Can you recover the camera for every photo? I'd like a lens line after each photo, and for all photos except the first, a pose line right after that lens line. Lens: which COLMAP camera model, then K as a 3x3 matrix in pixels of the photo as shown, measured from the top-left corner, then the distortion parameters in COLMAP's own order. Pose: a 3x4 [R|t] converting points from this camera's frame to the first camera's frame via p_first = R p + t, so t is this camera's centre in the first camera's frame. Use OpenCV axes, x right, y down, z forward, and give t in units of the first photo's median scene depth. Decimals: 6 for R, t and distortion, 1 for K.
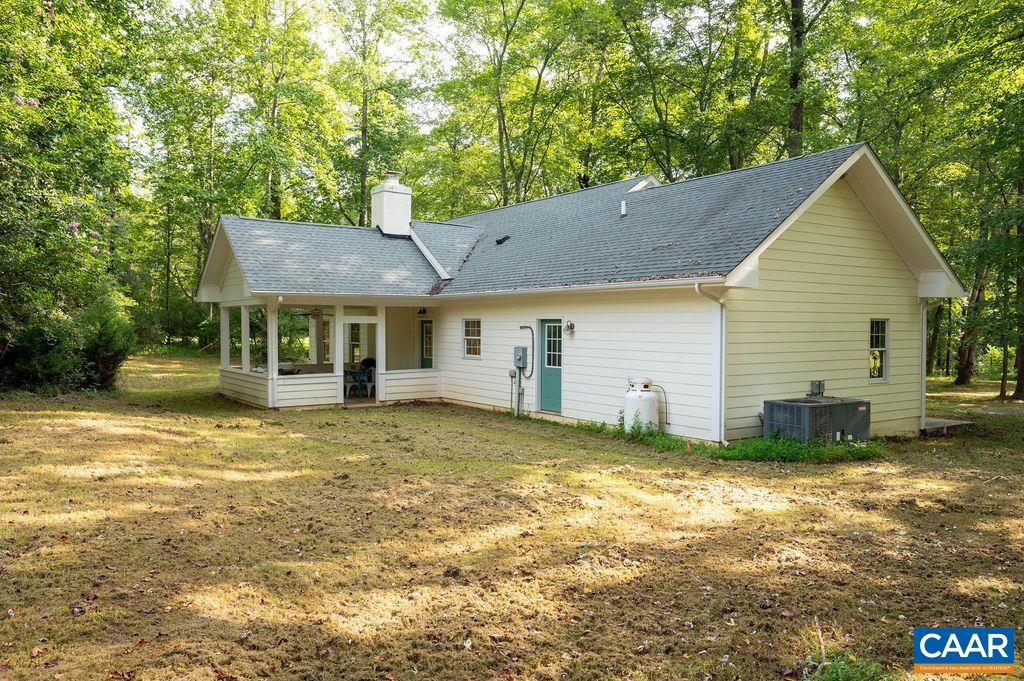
lens RADIAL K [[767.9, 0, 515.0], [0, 767.9, 335.6], [0, 0, 1]] dist [0.004574, -0.000381]
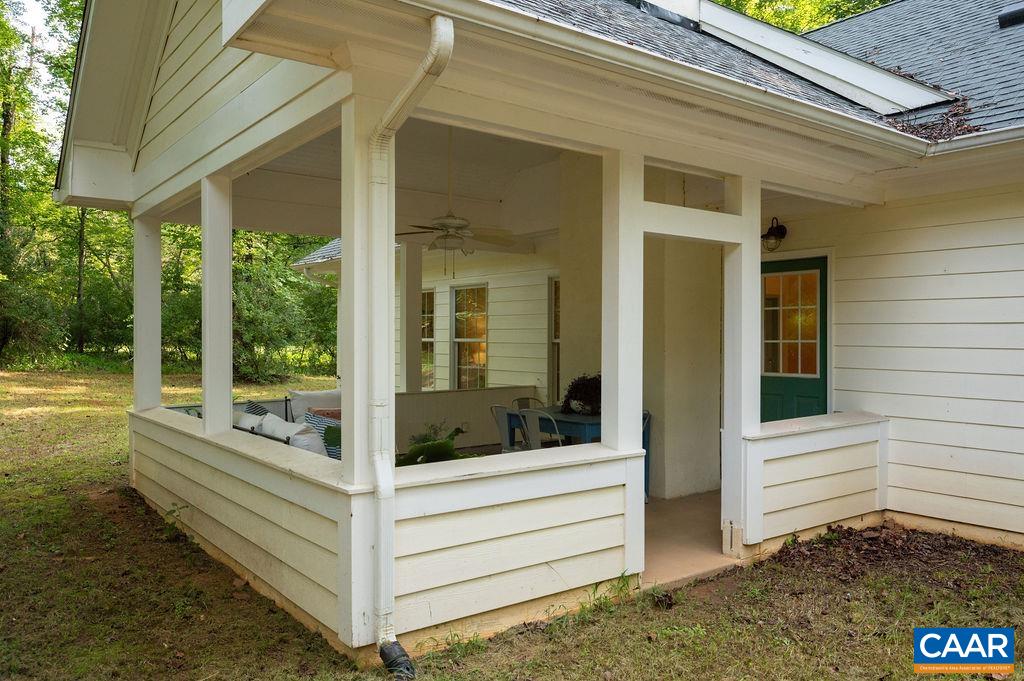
lens RADIAL K [[767.9, 0, 508.7], [0, 767.9, 344.0], [0, 0, 1]] dist [0.004574, -0.000381]
pose [[0.999017, 0.003085, 0.044226, -0.266920], [-0.002523, 0.999915, -0.012769, 0.021430], [-0.044261, 0.012645, 0.998940, 0.745204]]
